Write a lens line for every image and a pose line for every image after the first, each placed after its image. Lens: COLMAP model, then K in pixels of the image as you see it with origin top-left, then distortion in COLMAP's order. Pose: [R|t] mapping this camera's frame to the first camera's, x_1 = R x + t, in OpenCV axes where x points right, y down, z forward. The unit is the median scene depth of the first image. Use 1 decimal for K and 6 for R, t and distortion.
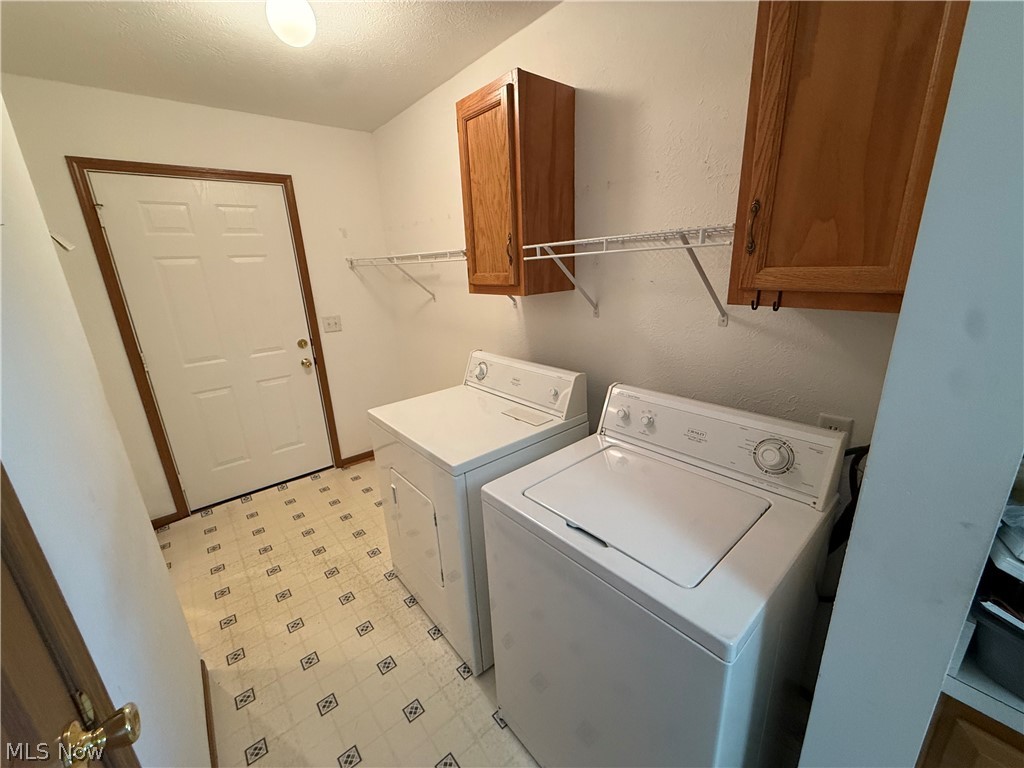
lens RADIAL K [[407.3, 0, 510.9], [0, 407.3, 381.4], [0, 0, 1]] dist [0.000577, -0.000097]
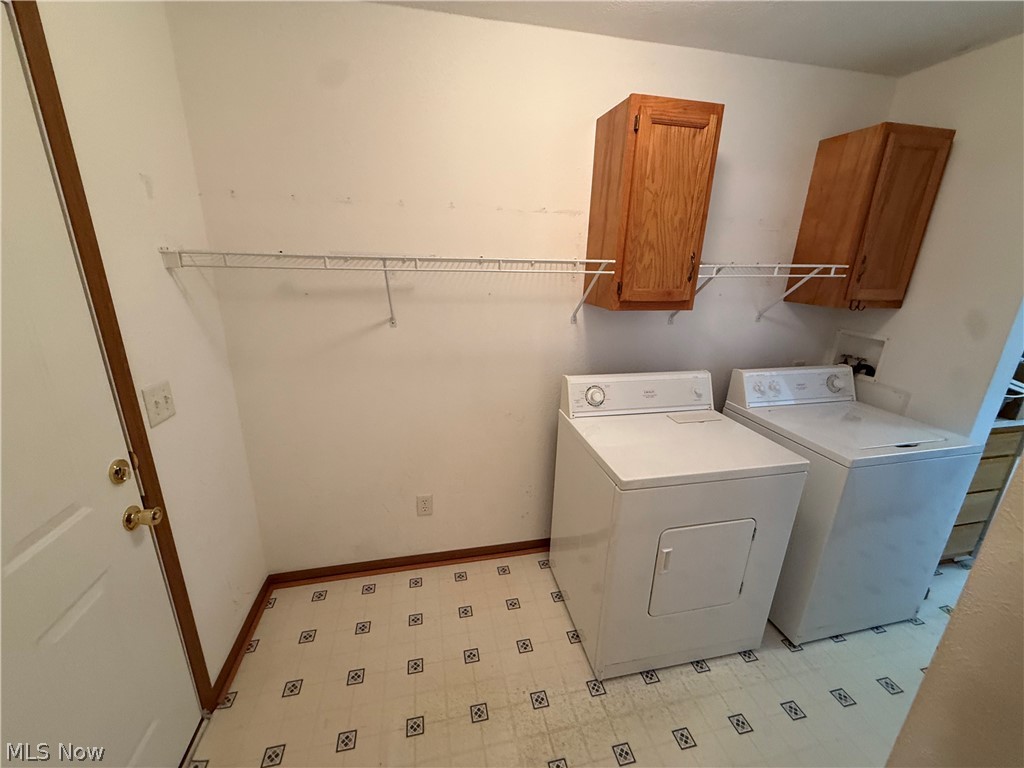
lens RADIAL K [[407.3, 0, 510.9], [0, 407.3, 381.4], [0, 0, 1]] dist [0.000577, -0.000097]
pose [[0.466374, -0.207898, 0.859810, -1.098382], [0.209335, 0.970320, 0.121072, -0.243565], [-0.859461, 0.123524, 0.496053, 0.847366]]
